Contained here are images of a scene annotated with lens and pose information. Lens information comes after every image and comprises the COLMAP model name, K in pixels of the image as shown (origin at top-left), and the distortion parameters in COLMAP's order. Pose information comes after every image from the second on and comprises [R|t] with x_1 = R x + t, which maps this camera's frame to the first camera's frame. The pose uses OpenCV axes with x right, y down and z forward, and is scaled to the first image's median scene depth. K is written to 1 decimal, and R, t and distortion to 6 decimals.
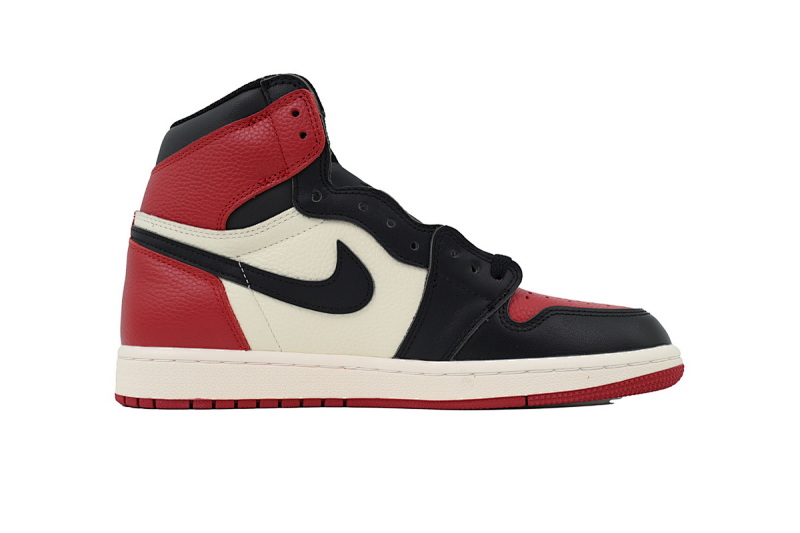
lens RADIAL K [[672.9, 0, 400.0], [0, 672.9, 266.5], [0, 0, 1]] dist [0.083341, 0.000463]
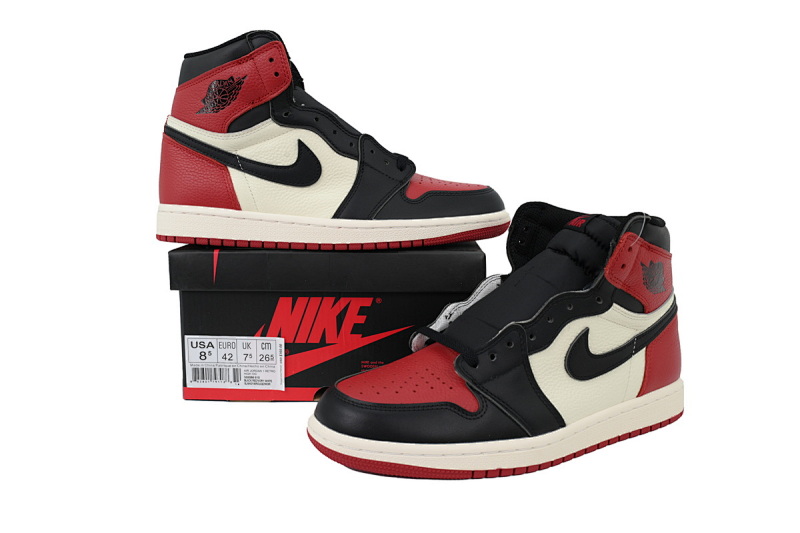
lens RADIAL K [[672.9, 0, 400.0], [0, 672.9, 266.5], [0, 0, 1]] dist [0.083341, 0.000463]
pose [[0.997778, 0.019950, 0.063563, 0.047253], [-0.032931, 0.977089, 0.210270, -0.093612], [-0.057912, -0.211896, 0.975575, -0.601814]]
